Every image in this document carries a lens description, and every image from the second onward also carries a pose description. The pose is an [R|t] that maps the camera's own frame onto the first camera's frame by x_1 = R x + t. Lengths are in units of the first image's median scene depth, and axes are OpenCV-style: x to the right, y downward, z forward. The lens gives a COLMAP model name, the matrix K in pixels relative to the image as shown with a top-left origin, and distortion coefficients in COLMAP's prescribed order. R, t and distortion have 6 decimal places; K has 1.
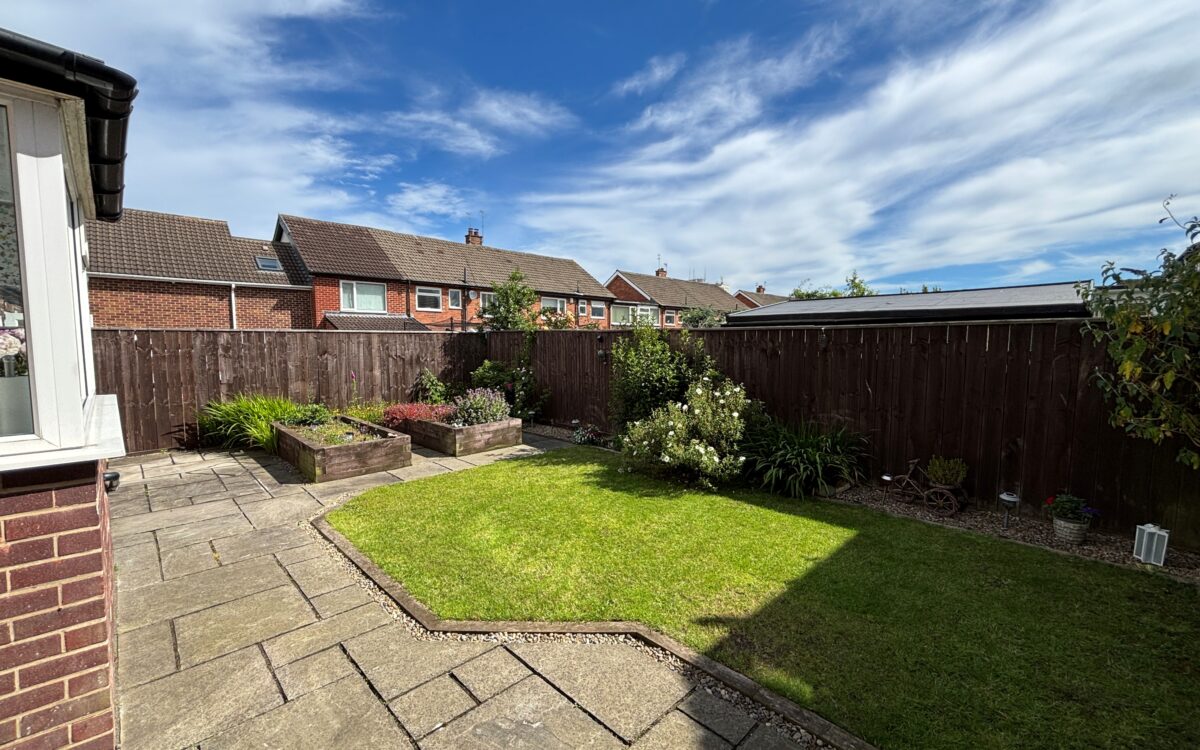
lens RADIAL K [[487.5, 0, 596.2], [0, 487.5, 427.1], [0, 0, 1]] dist [0.008807, -0.000136]
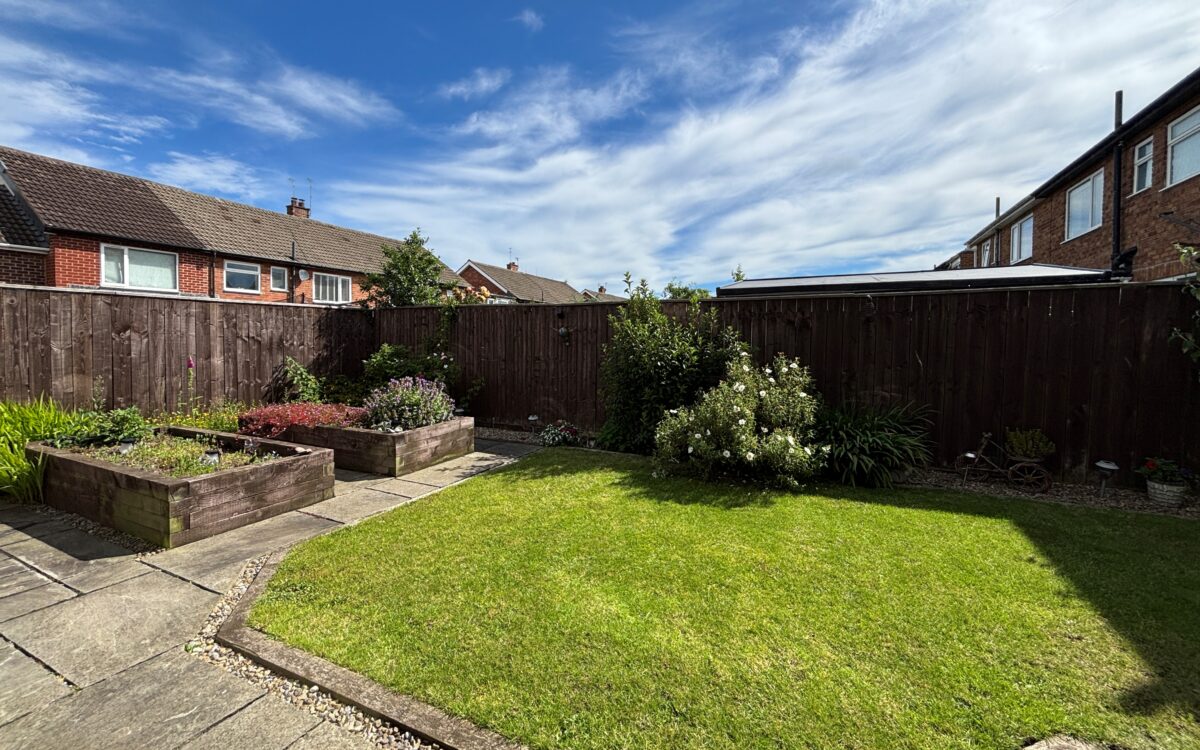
lens RADIAL K [[498.0, 0, 600.0], [0, 498.0, 375.0], [0, 0, 1]] dist [0.002771, 0.000200]
pose [[0.938509, -0.019930, 0.344678, -0.198730], [0.056727, 0.993666, -0.097004, 0.003404], [-0.340561, 0.110592, 0.933696, 0.194999]]
